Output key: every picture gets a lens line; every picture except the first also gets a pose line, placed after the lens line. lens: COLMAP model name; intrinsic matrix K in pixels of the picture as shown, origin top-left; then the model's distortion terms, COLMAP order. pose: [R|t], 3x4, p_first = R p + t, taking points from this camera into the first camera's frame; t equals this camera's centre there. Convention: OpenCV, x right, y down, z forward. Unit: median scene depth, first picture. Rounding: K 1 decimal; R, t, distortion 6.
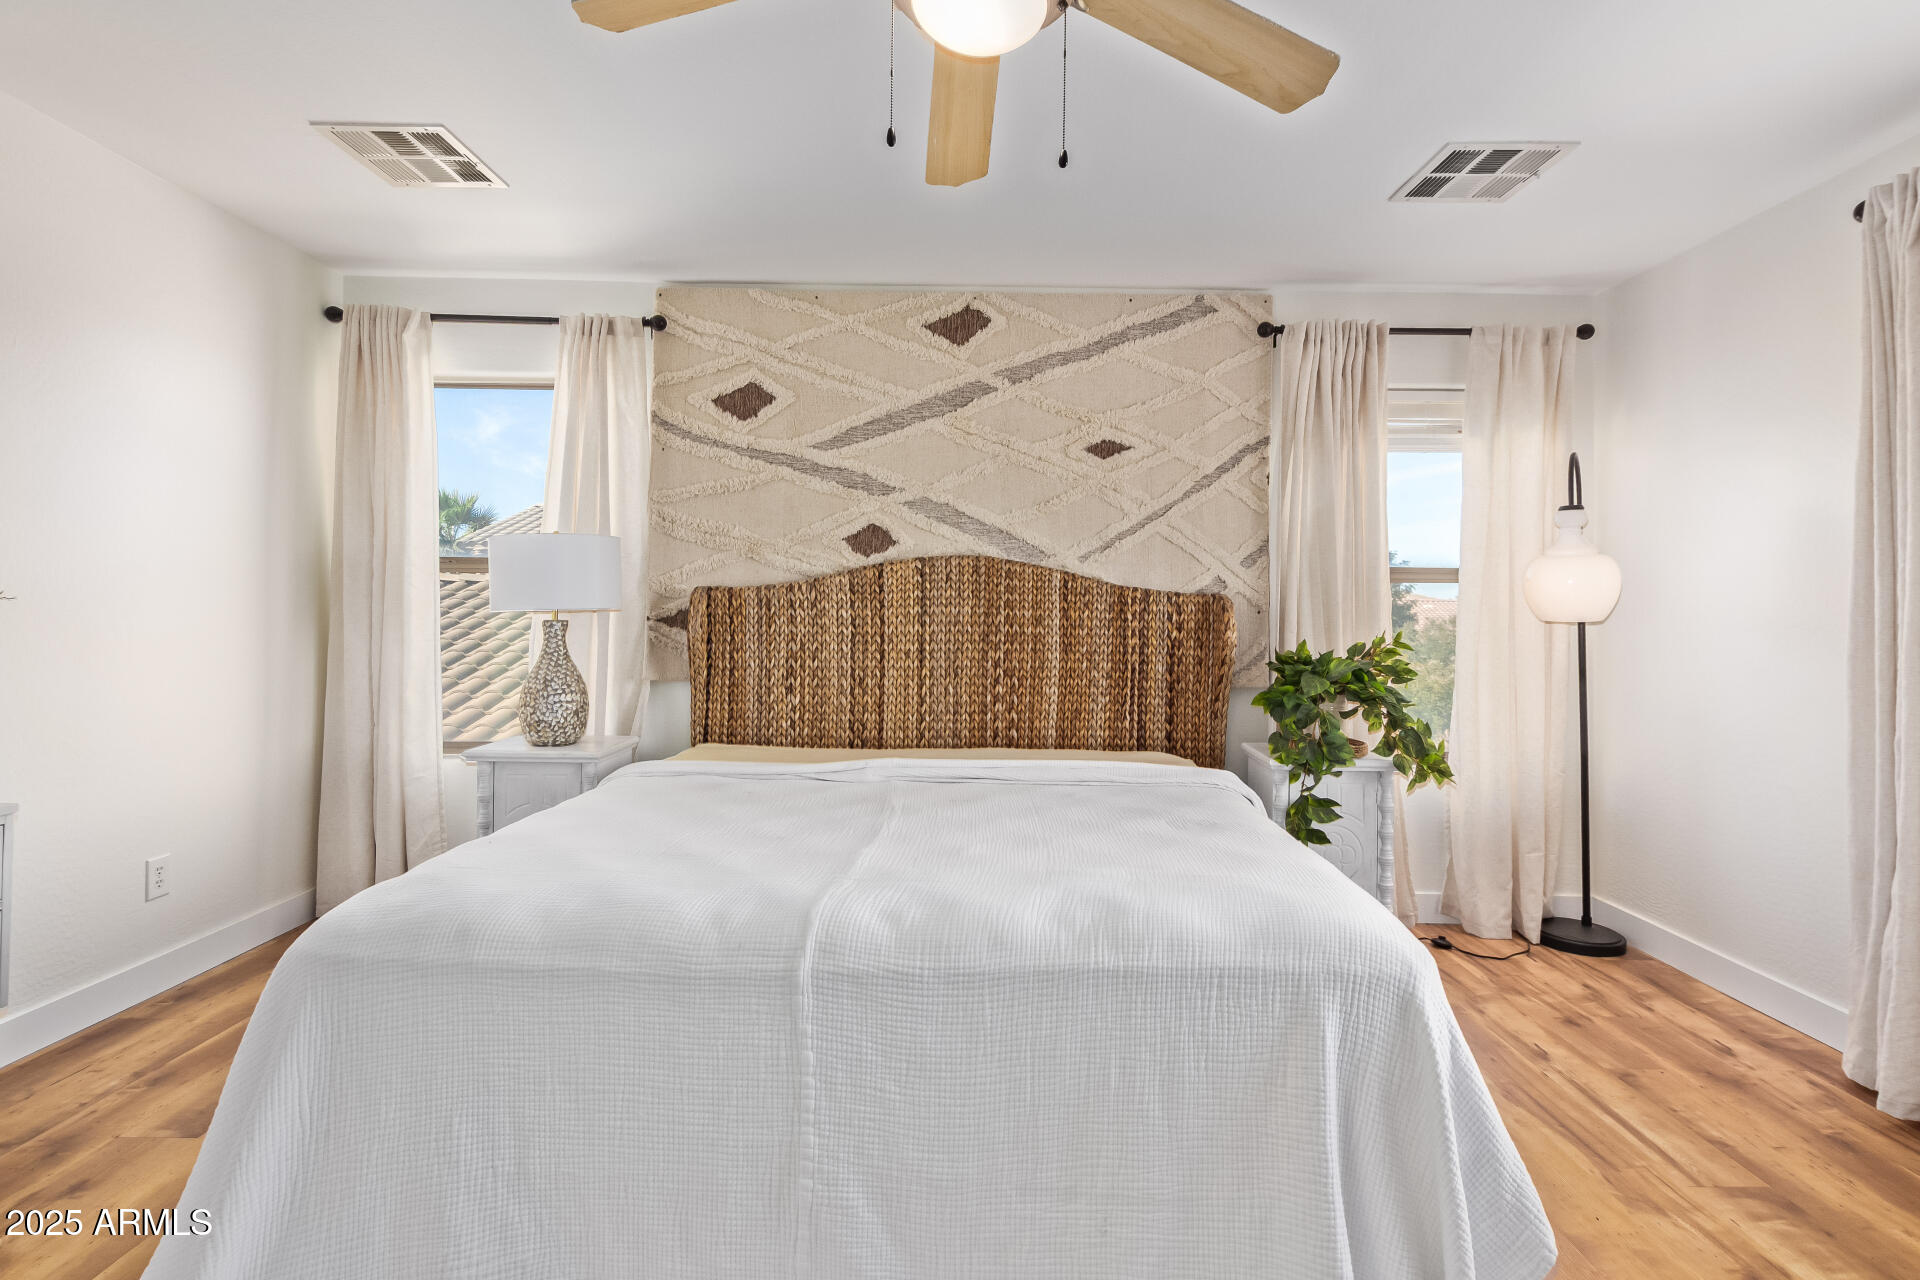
lens RADIAL K [[909.9, 0, 966.0], [0, 909.9, 594.5], [0, 0, 1]] dist [-0.000235, 0.000031]
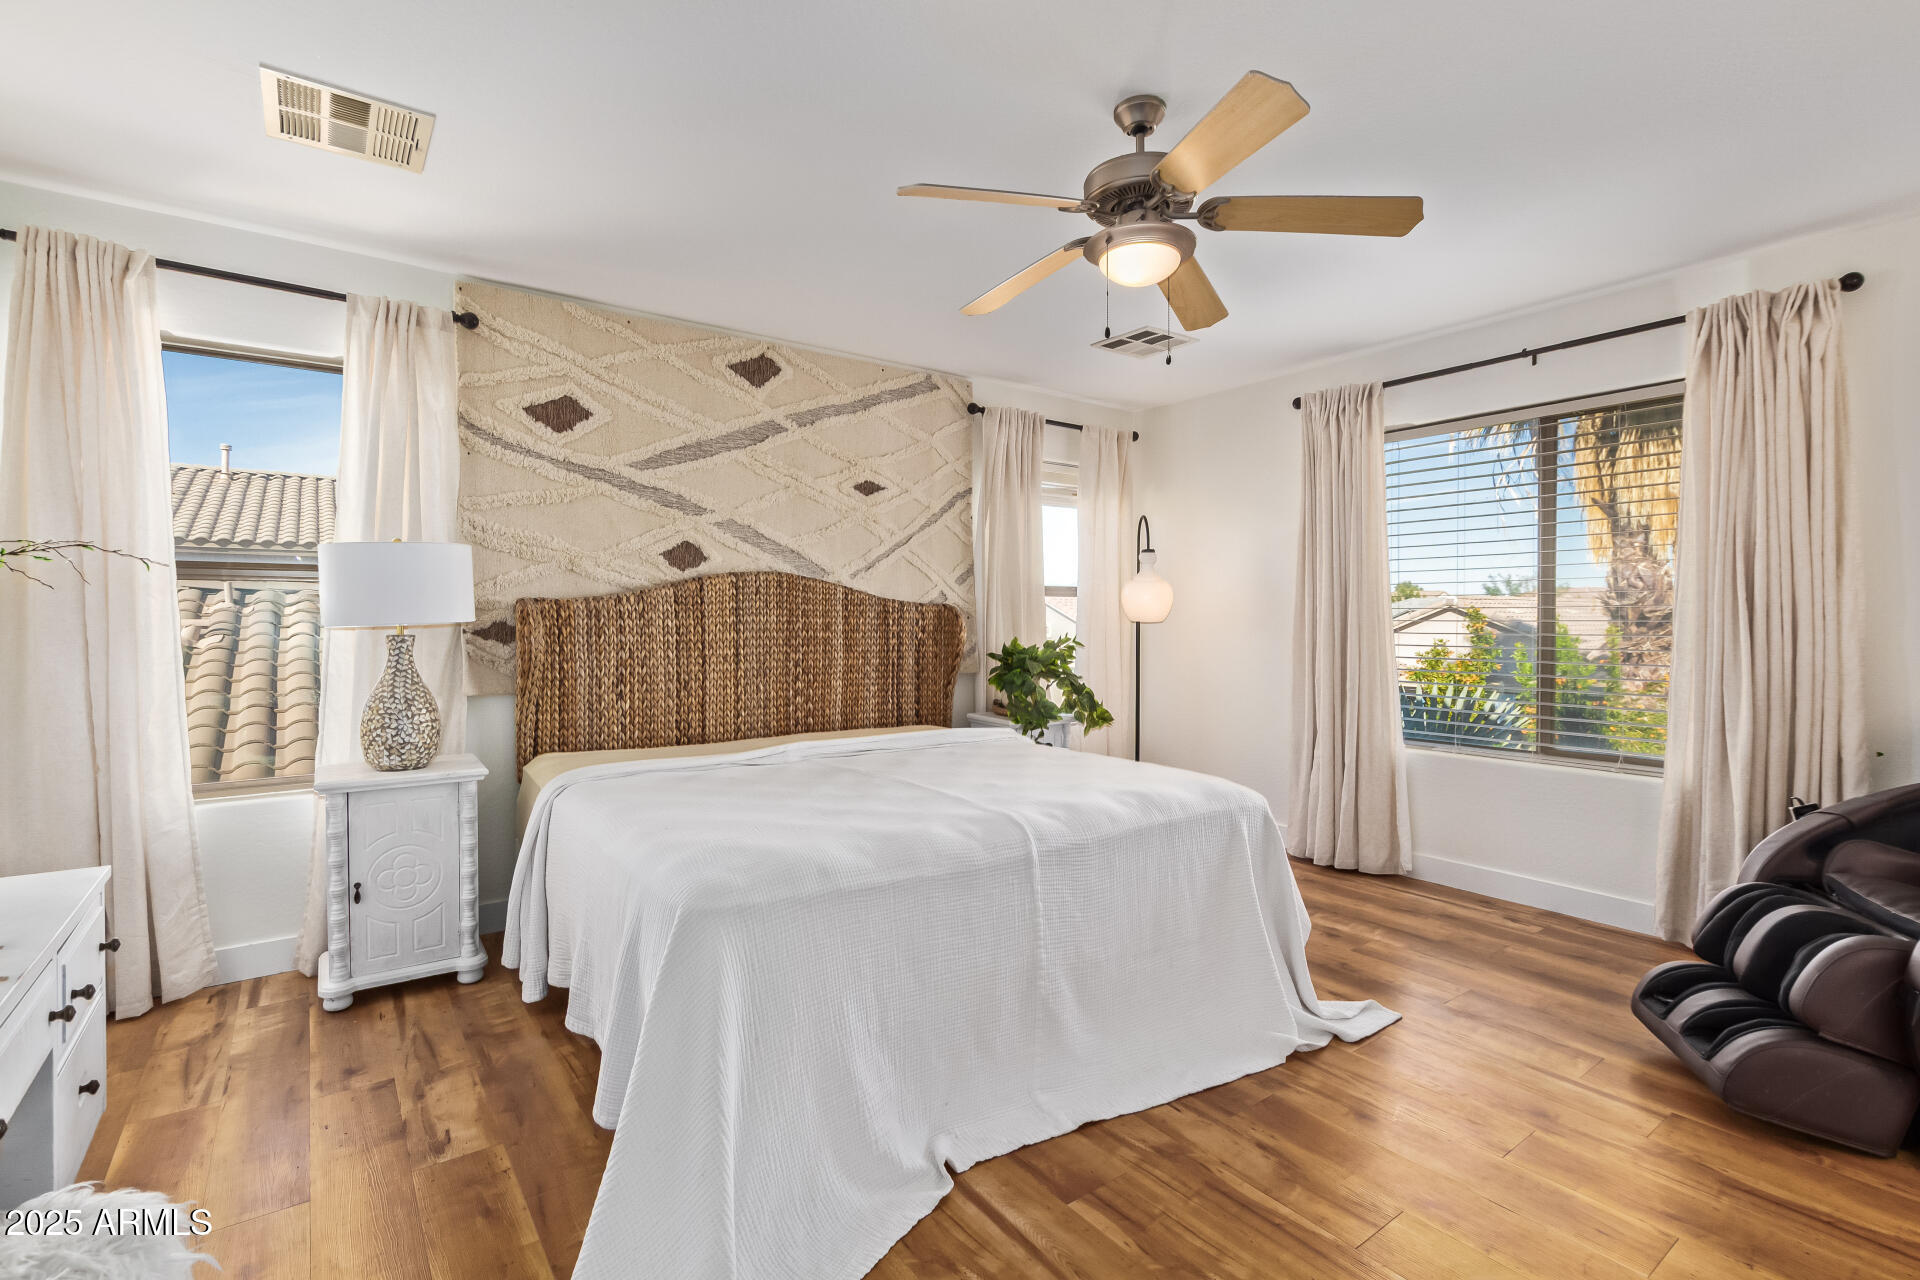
lens RADIAL K [[889.4, 0, 953.2], [0, 889.4, 623.9], [0, 0, 1]] dist [-0.000781, -0.000885]
pose [[0.806270, -0.015100, 0.591355, -0.485463], [-0.002077, 0.999596, 0.028356, -0.008953], [-0.591544, -0.024091, 0.805912, -0.056371]]
